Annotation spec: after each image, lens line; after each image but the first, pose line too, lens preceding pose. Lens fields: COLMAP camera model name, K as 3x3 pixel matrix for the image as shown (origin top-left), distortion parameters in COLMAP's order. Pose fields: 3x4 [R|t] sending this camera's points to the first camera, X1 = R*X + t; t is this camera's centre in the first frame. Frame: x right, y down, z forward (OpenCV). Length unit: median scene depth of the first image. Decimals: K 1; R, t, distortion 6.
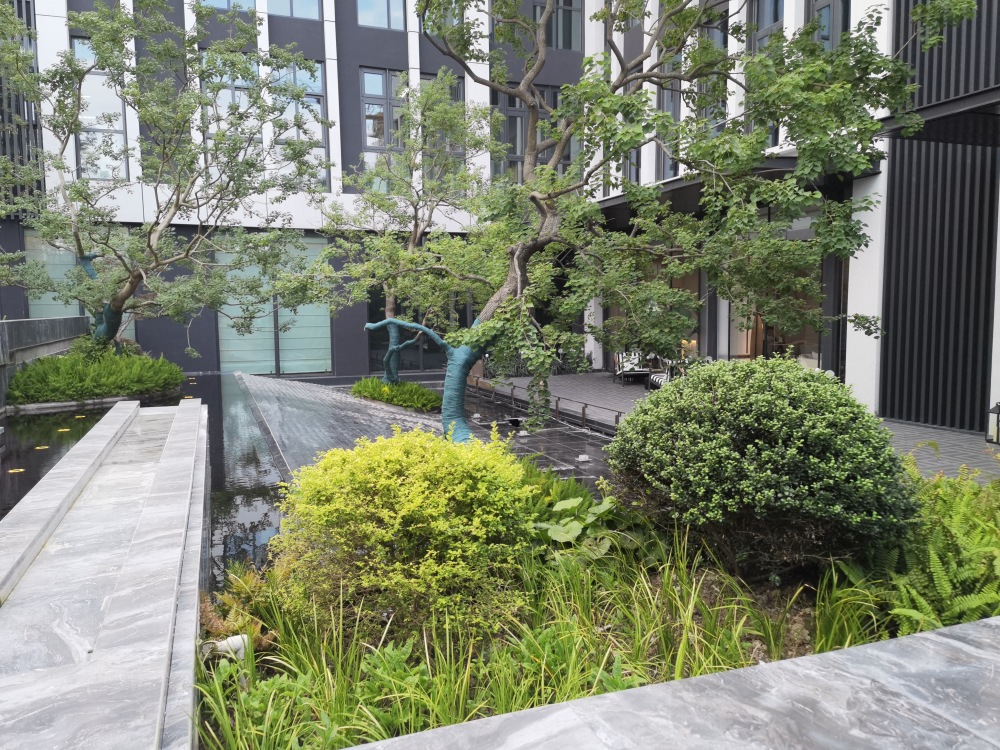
lens RADIAL K [[780.4, 0, 499.3], [0, 780.4, 379.2], [0, 0, 1]] dist [0.107343, -0.124651]
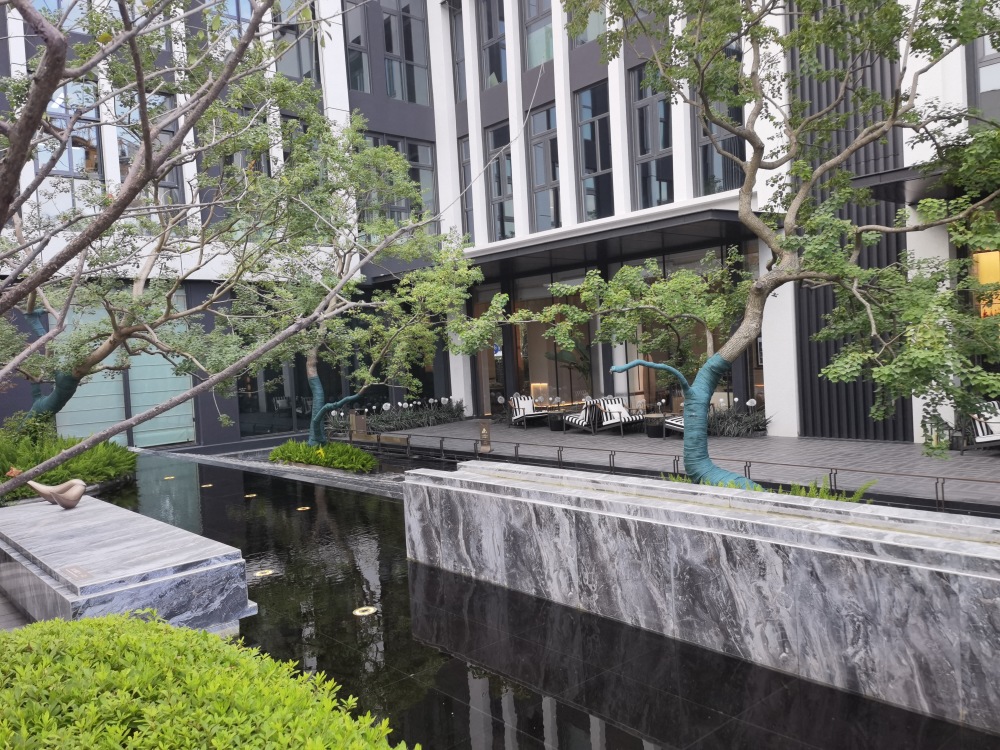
lens RADIAL K [[780.4, 0, 499.3], [0, 780.4, 379.2], [0, 0, 1]] dist [0.107343, -0.124651]
pose [[0.934499, -0.054138, 0.351825, -0.228118], [0.077456, 0.995611, -0.052531, -0.006196], [-0.347437, 0.076341, 0.934591, 0.061759]]
